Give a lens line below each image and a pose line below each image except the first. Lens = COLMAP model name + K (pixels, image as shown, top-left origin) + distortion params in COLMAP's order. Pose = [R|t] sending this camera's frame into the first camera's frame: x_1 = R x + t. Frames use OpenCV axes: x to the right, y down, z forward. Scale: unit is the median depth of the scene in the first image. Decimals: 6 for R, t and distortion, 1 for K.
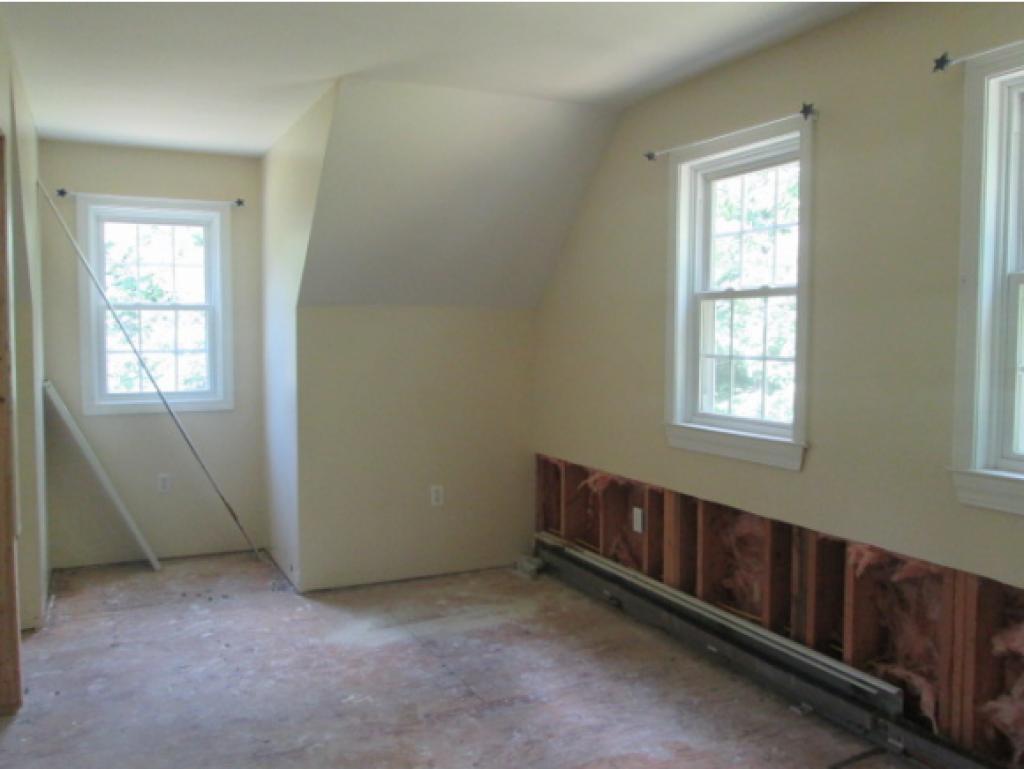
lens RADIAL K [[859.4, 0, 517.8], [0, 859.4, 385.7], [0, 0, 1]] dist [-0.039534, 0.015269]
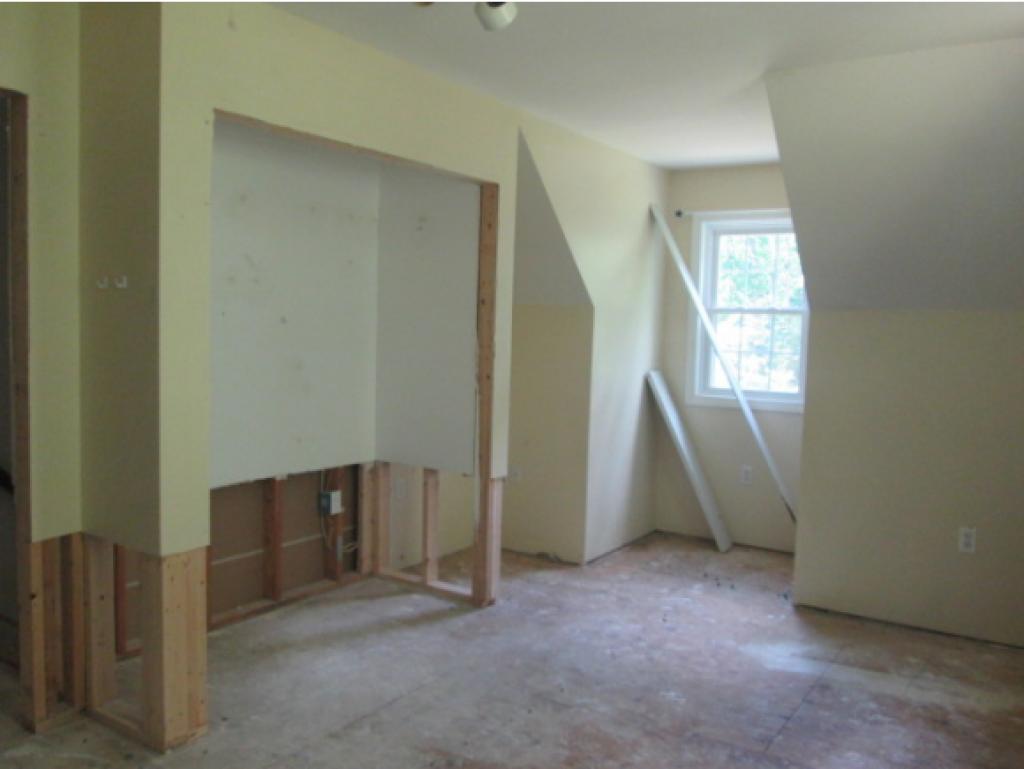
lens RADIAL K [[859.4, 0, 517.5], [0, 859.4, 382.5], [0, 0, 1]] dist [-0.039534, 0.015269]
pose [[0.517518, 0.070829, -0.852736, 0.446155], [-0.082244, 0.996072, 0.032822, -0.017269], [0.851710, 0.053147, 0.521311, 0.239736]]
